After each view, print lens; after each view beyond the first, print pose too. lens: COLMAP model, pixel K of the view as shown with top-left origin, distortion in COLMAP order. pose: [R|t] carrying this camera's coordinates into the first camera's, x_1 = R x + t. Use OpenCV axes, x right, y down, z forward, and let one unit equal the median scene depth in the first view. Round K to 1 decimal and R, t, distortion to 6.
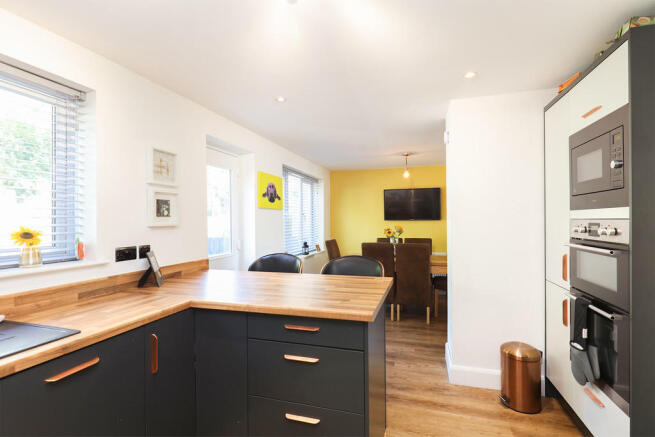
lens RADIAL K [[316.7, 0, 327.5], [0, 316.7, 218.5], [0, 0, 1]] dist [0.014993, -0.000219]
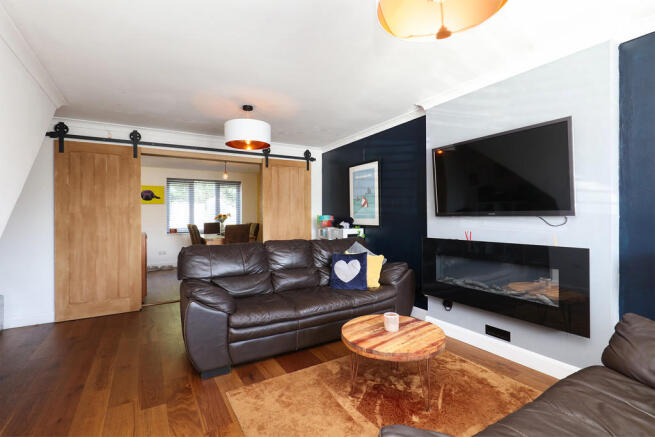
lens RADIAL K [[306.2, 0, 327.5], [0, 306.2, 218.5], [0, 0, 1]] dist [-0.002367, -0.000471]
pose [[0.737453, 0.003658, -0.675389, 1.826386], [0.001601, 0.999973, 0.007164, 0.044512], [0.675397, -0.006365, 0.737427, 0.395068]]
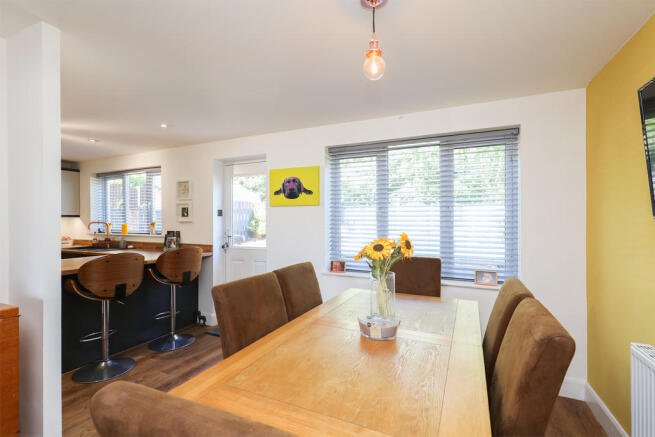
lens RADIAL K [[306.2, 0, 327.5], [0, 306.2, 218.5], [0, 0, 1]] dist [-0.002367, -0.000471]
pose [[-0.131843, -0.002235, -0.991268, 0.673510], [0.003772, 0.999989, -0.002756, 0.007794], [0.991263, -0.004102, -0.131833, 1.225849]]
